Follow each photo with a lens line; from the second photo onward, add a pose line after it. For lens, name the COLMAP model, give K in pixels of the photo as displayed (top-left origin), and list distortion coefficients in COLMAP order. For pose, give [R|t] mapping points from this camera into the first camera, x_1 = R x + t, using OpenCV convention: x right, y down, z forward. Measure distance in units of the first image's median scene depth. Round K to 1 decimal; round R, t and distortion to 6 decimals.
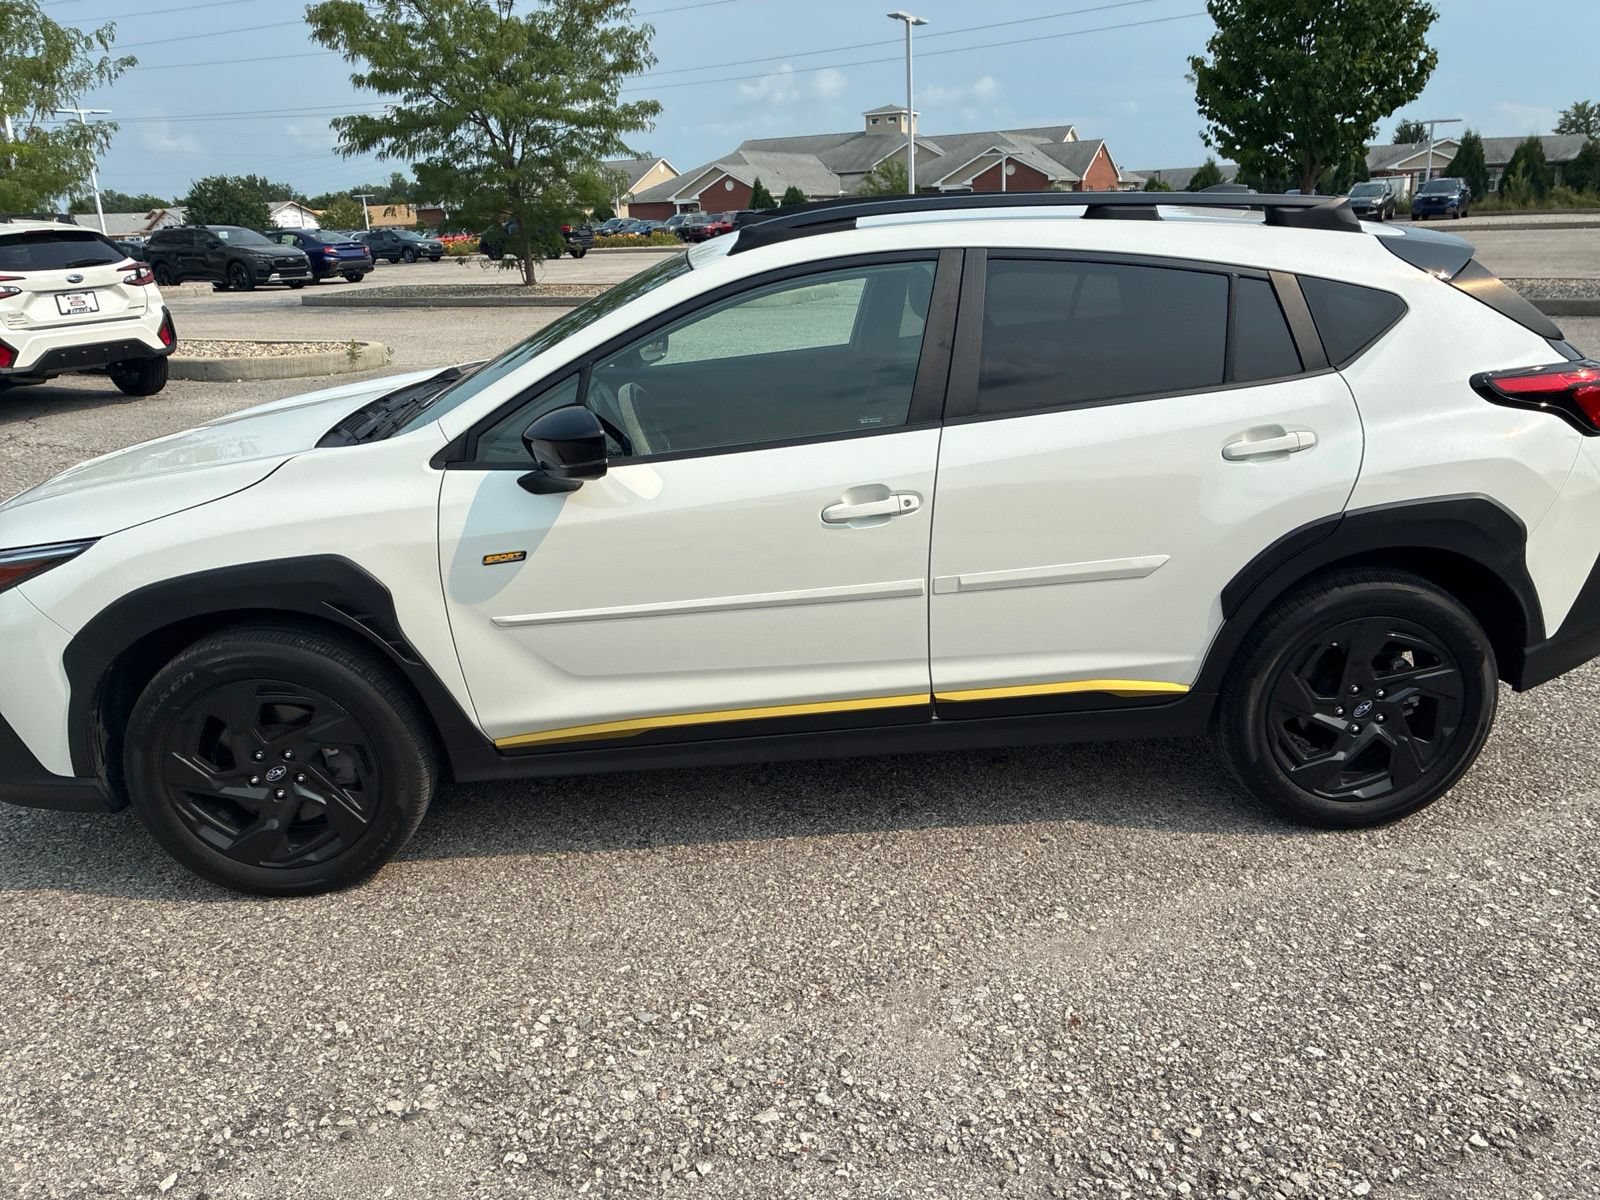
lens RADIAL K [[1198.2, 0, 820.4], [0, 1198.2, 614.6], [0, 0, 1]] dist [0.062061, -0.077935]
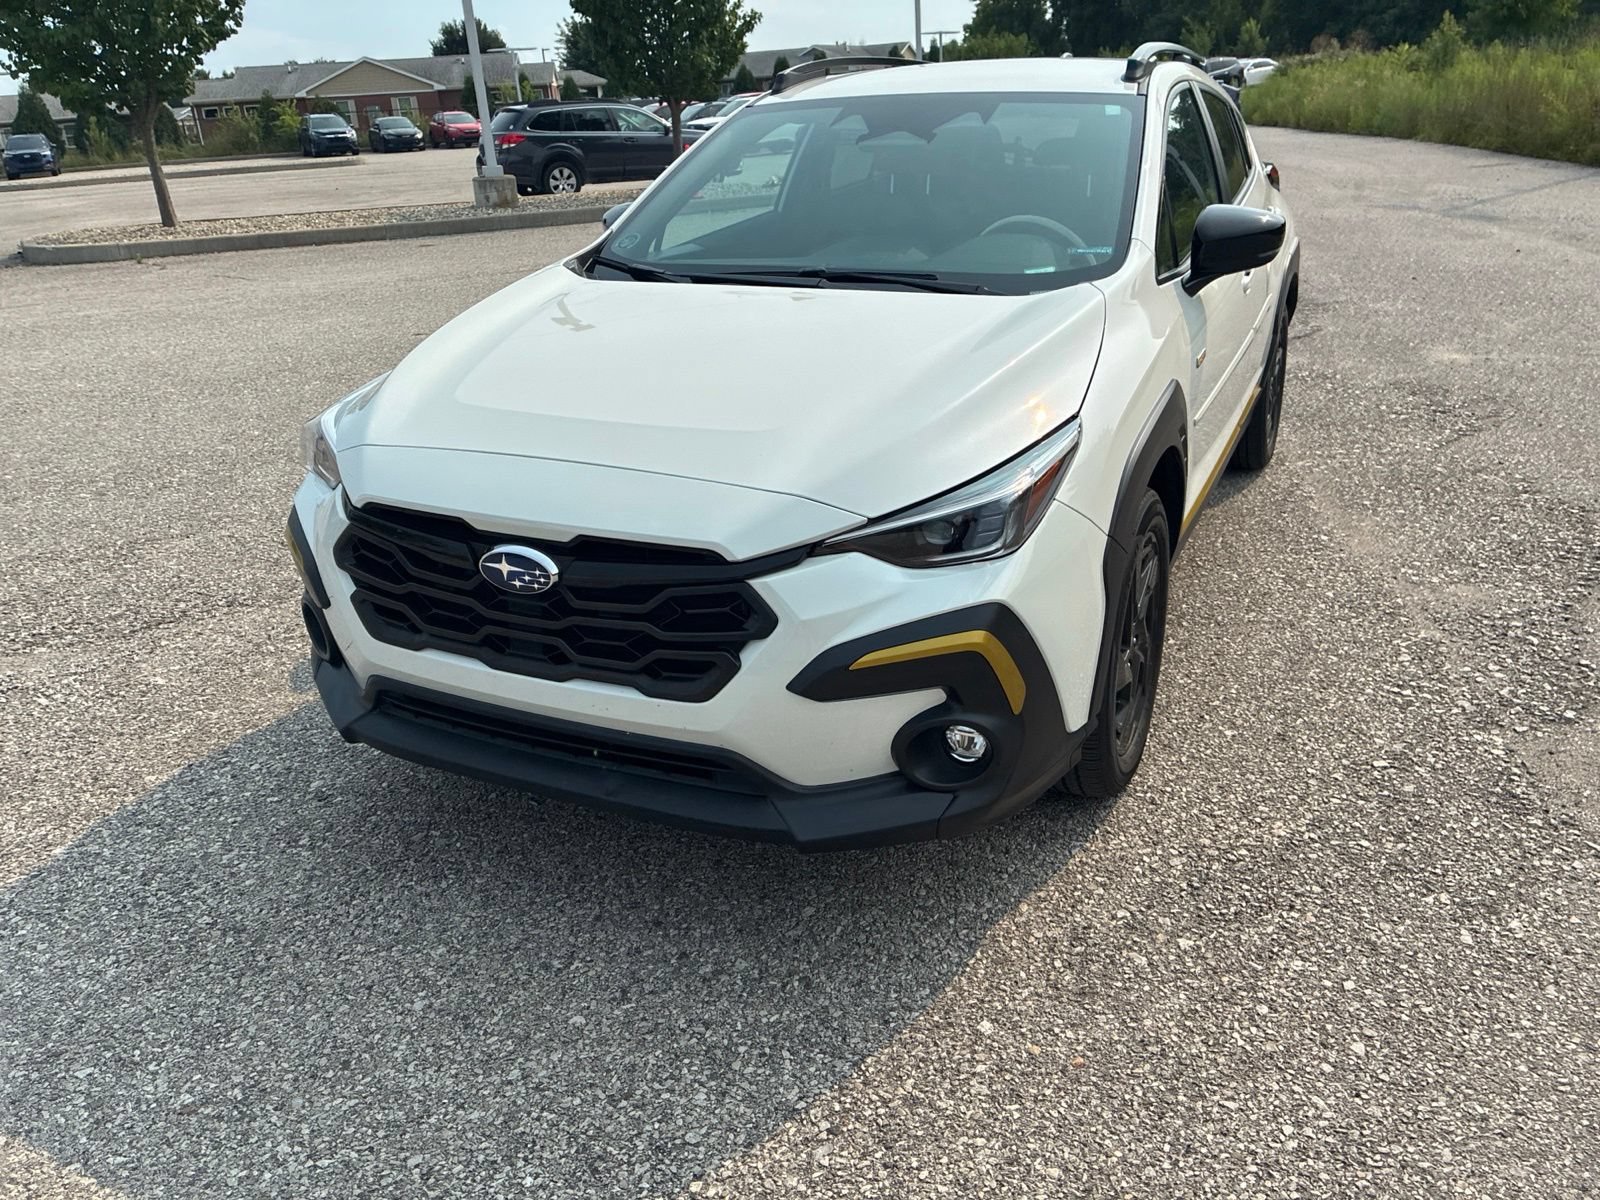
lens RADIAL K [[1203.7, 0, 820.6], [0, 1203.7, 595.6], [0, 0, 1]] dist [0.065384, -0.079735]
pose [[0.486562, -0.318332, 0.813586, -1.275430], [0.307584, 0.934047, 0.181515, -0.138886], [-0.817710, 0.161928, 0.552386, 0.661893]]
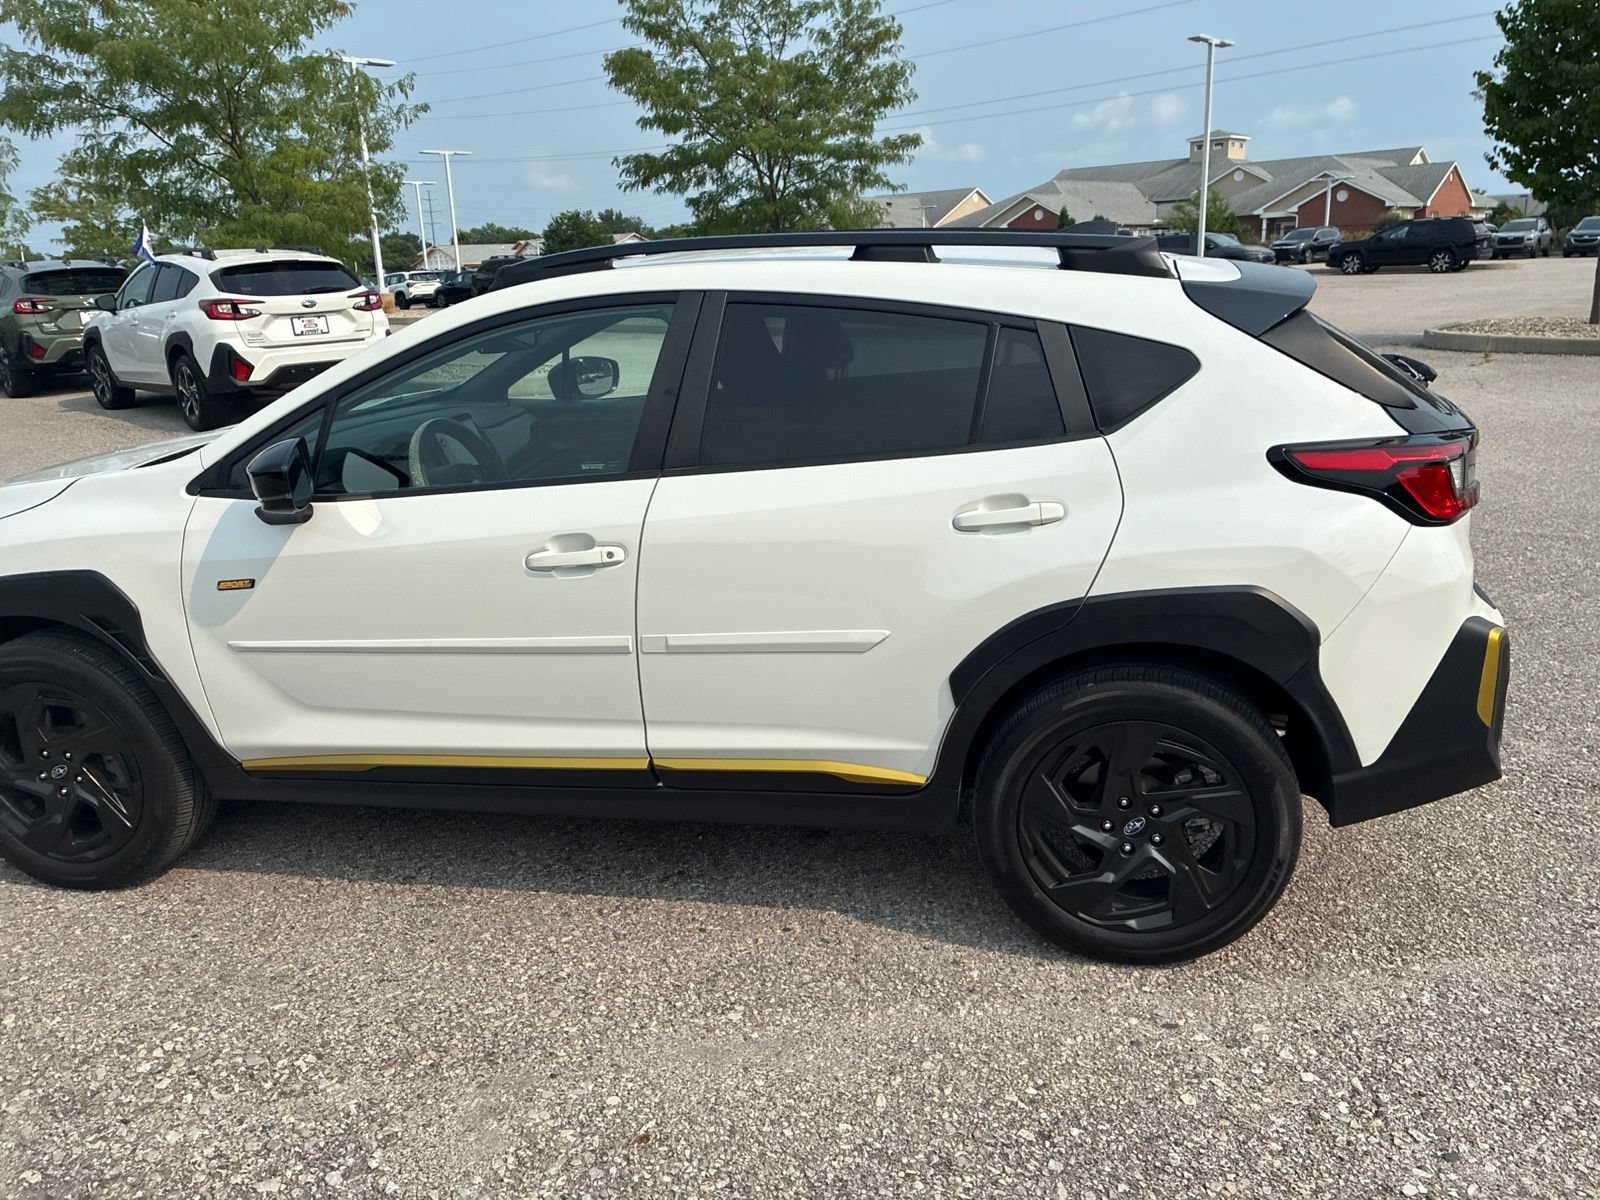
lens RADIAL K [[1198.2, 0, 820.4], [0, 1198.2, 614.6], [0, 0, 1]] dist [0.062061, -0.077935]
pose [[0.968523, 0.072980, -0.237985, 0.432619], [-0.078198, 0.996859, -0.012546, -0.044676], [0.236322, 0.030761, 0.971188, 0.111493]]
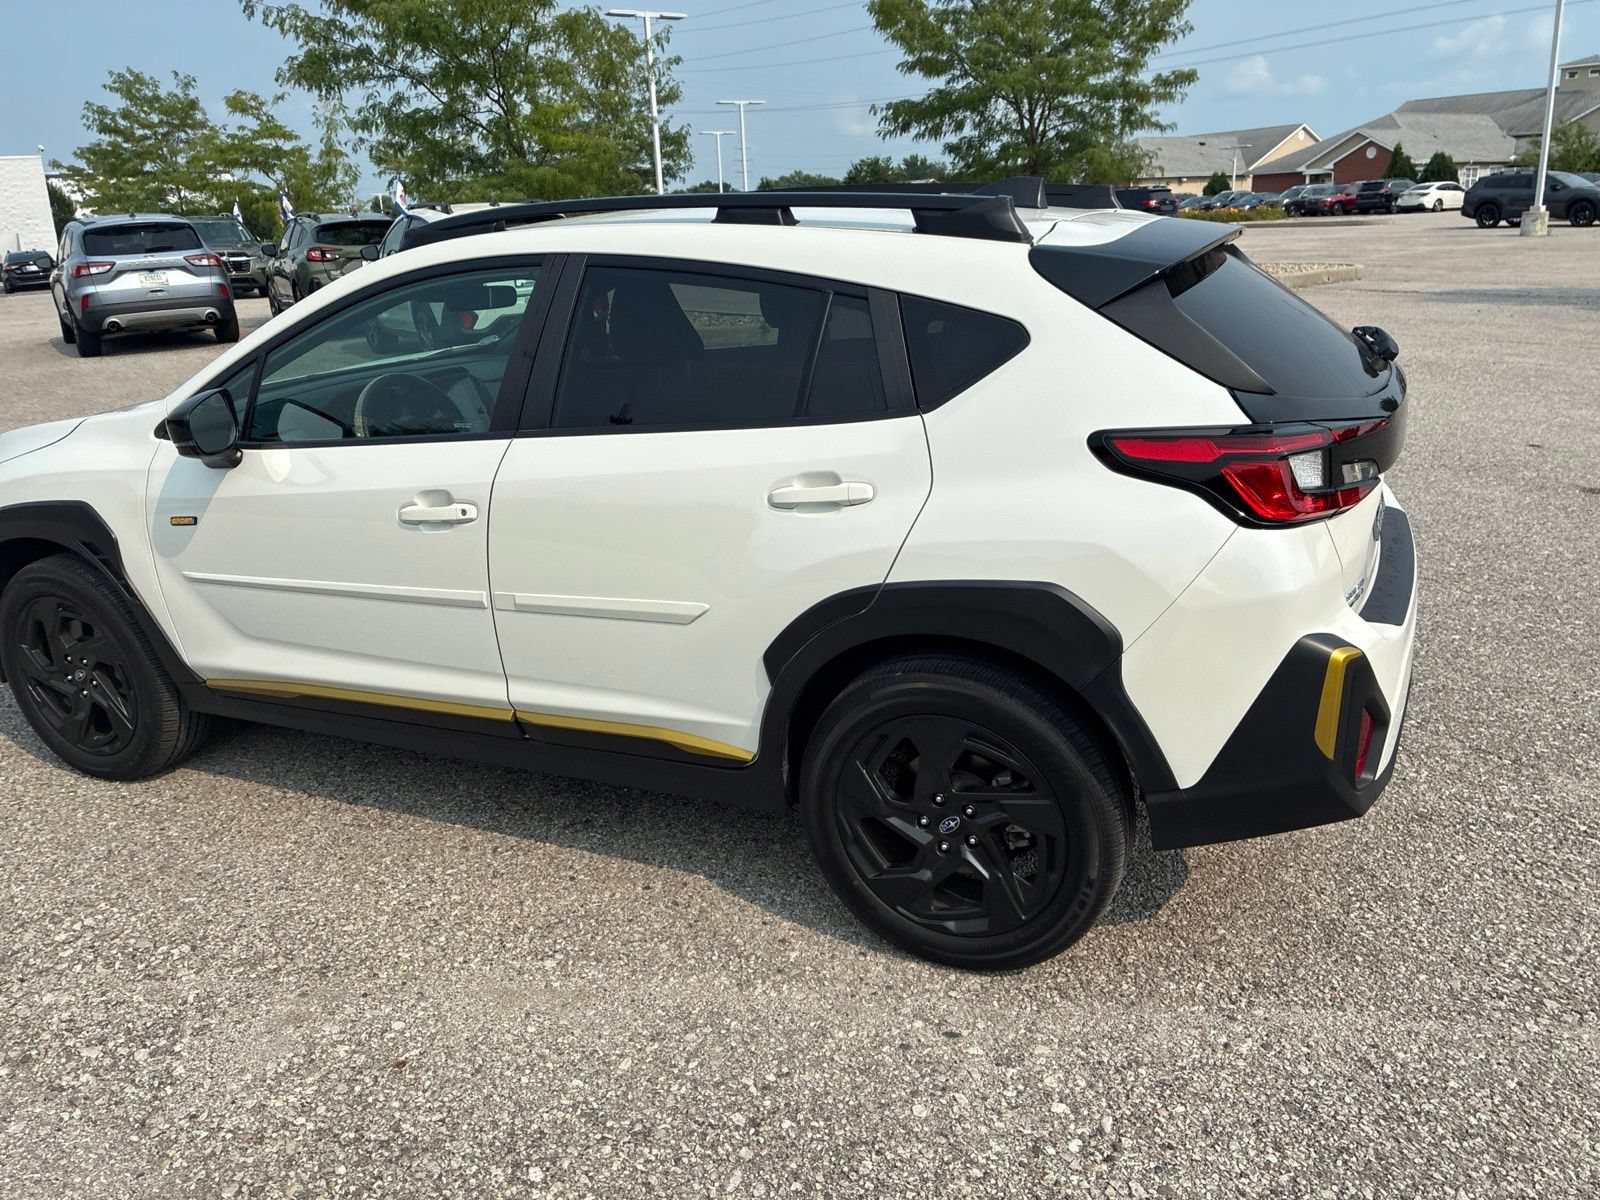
lens RADIAL K [[1197.0, 0, 818.8], [0, 1197.0, 627.4], [0, 0, 1]] dist [0.052966, -0.064681]
pose [[0.881941, 0.153718, -0.445590, 0.725254], [-0.140473, 0.988089, 0.062834, -0.095466], [0.449941, 0.007177, 0.893030, 0.233077]]
